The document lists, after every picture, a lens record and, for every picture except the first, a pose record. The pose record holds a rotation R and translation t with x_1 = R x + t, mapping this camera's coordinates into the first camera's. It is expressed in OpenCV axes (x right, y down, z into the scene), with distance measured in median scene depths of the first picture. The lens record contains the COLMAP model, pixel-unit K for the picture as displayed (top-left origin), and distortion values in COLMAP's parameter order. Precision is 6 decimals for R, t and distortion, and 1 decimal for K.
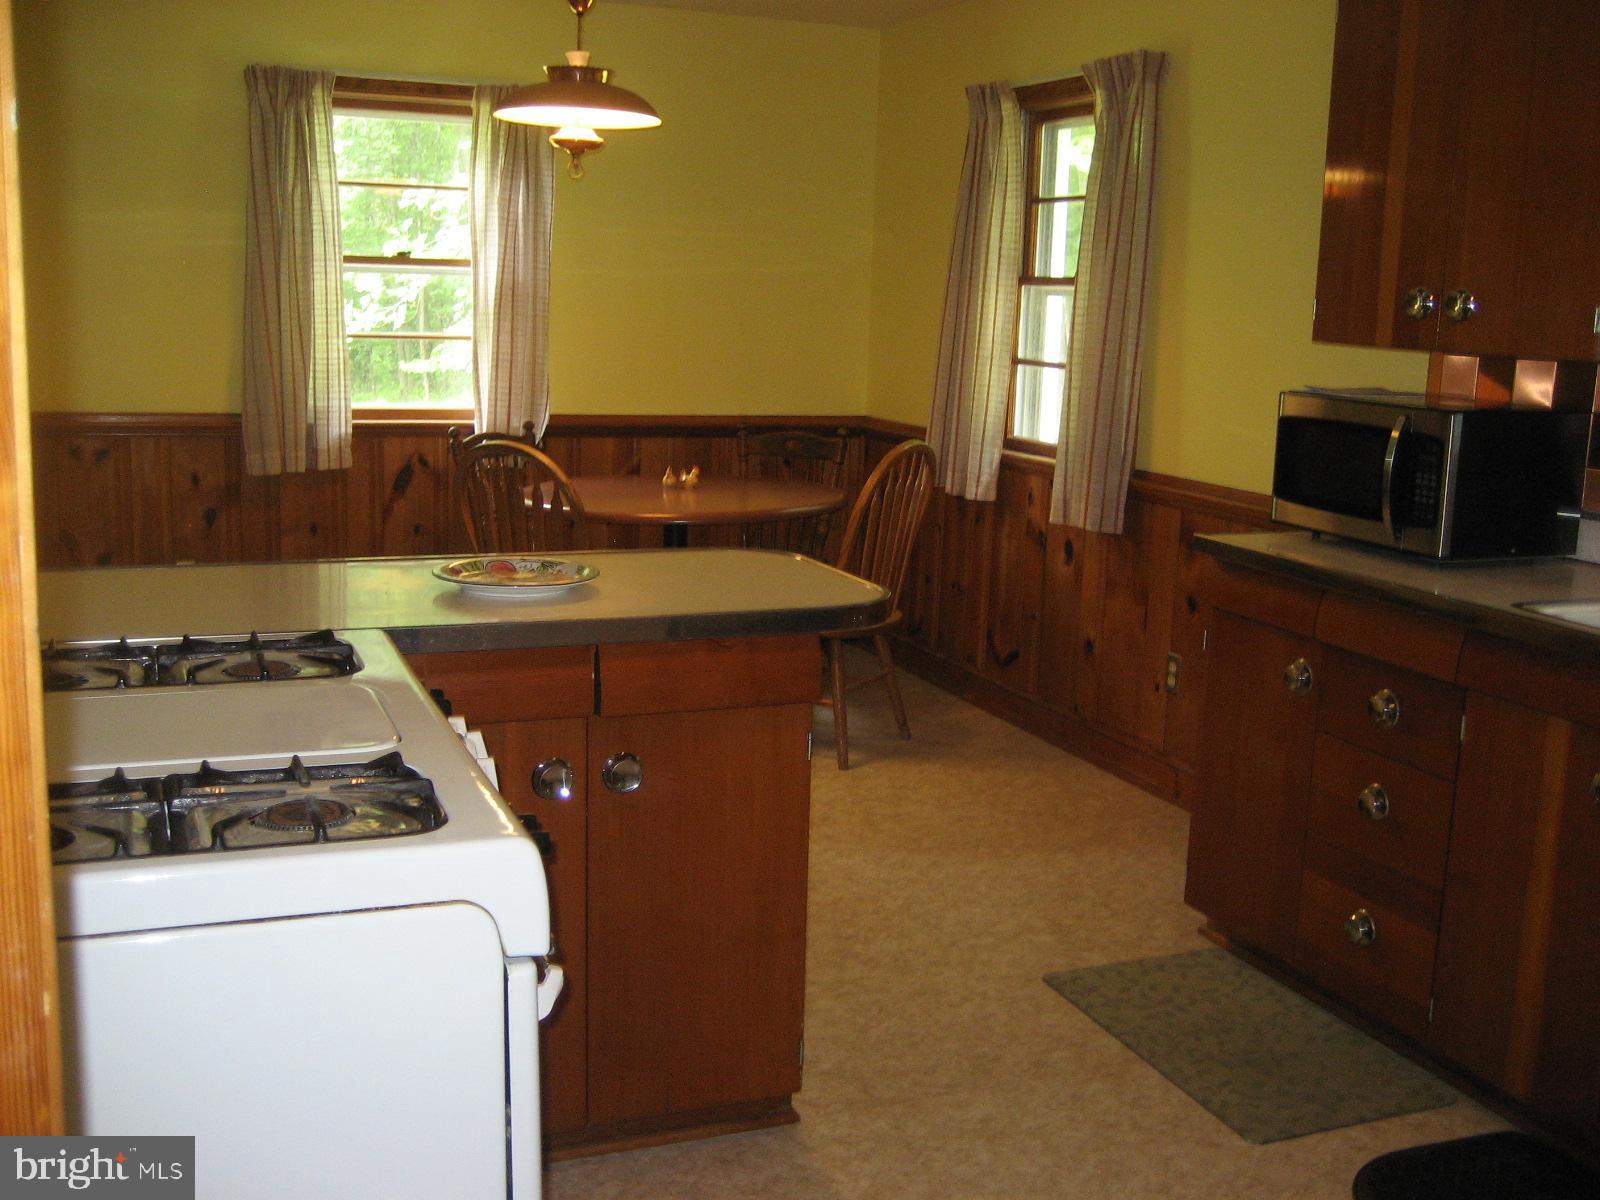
lens RADIAL K [[1676.2, 0, 820.7], [0, 1676.2, 598.5], [0, 0, 1]] dist [-0.148112, 0.206211]
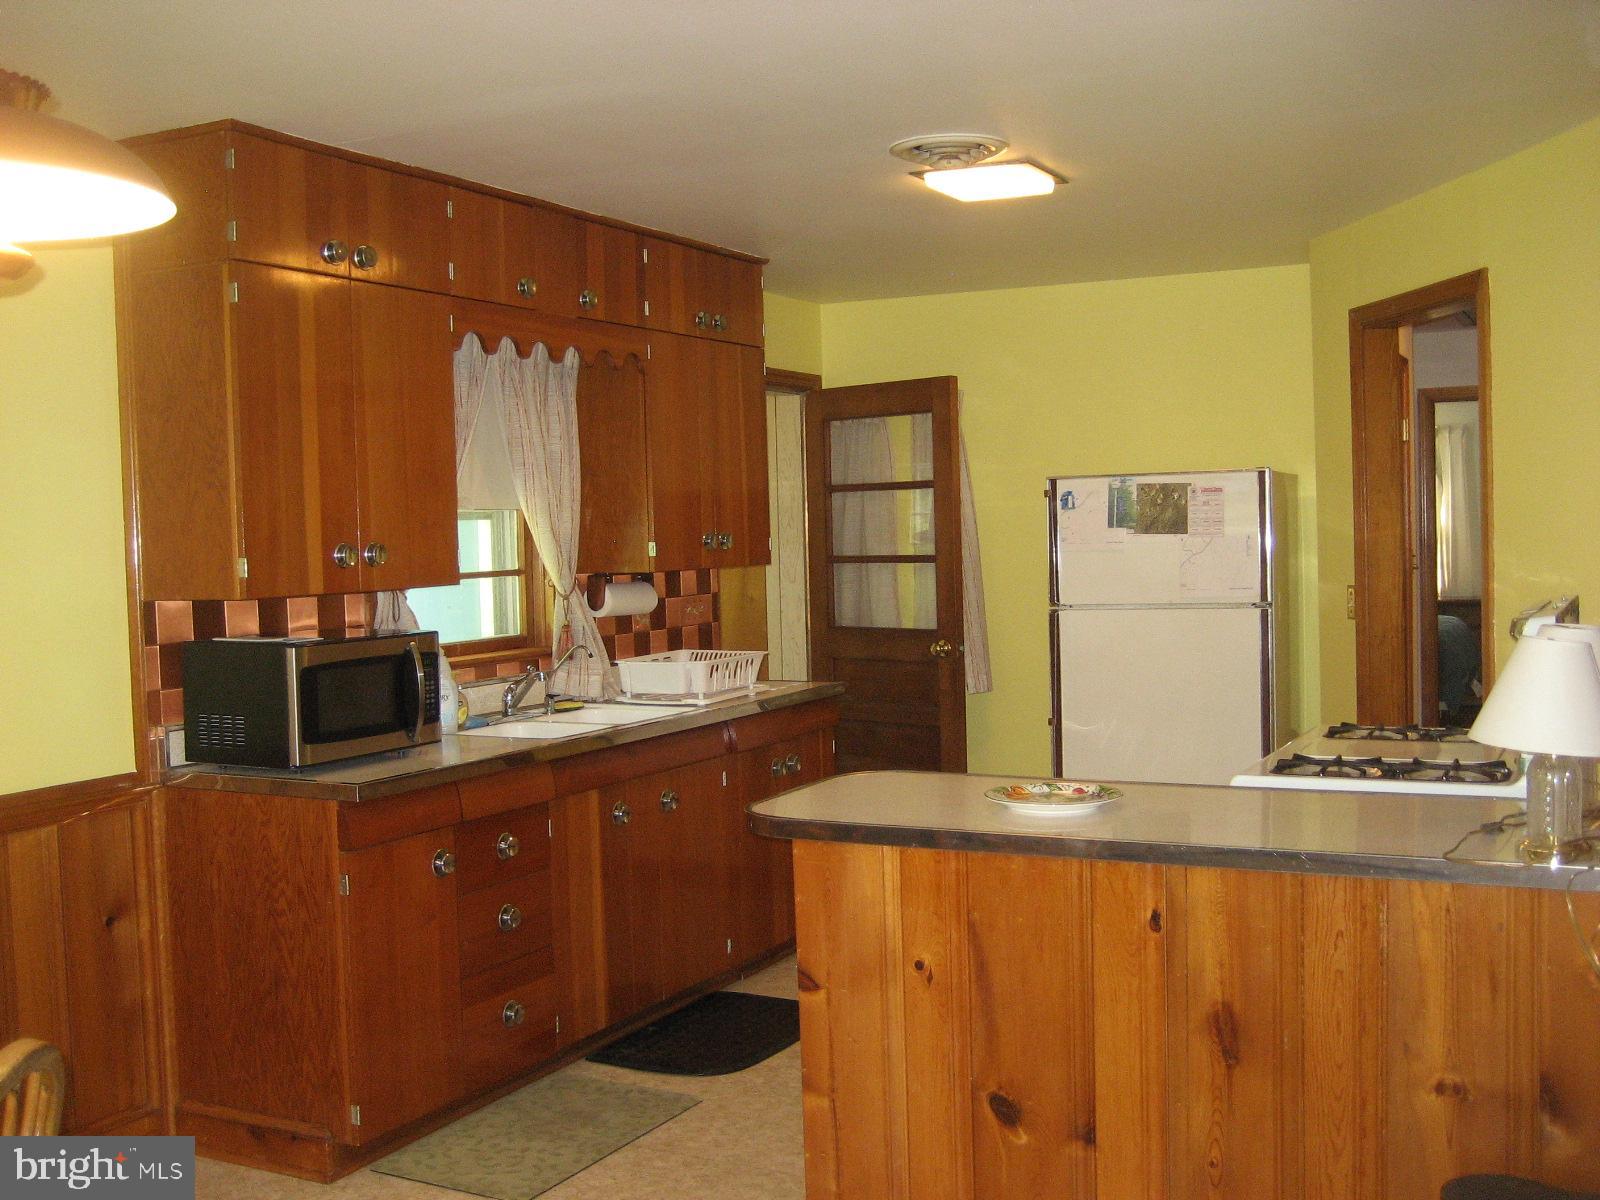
lens RADIAL K [[1676.2, 0, 820.7], [0, 1676.2, 598.5], [0, 0, 1]] dist [-0.148112, 0.206211]
pose [[-0.651840, -0.047447, 0.756871, -0.714553], [0.139492, 0.973510, 0.181162, -0.287623], [-0.745417, 0.223667, -0.627955, 1.352853]]
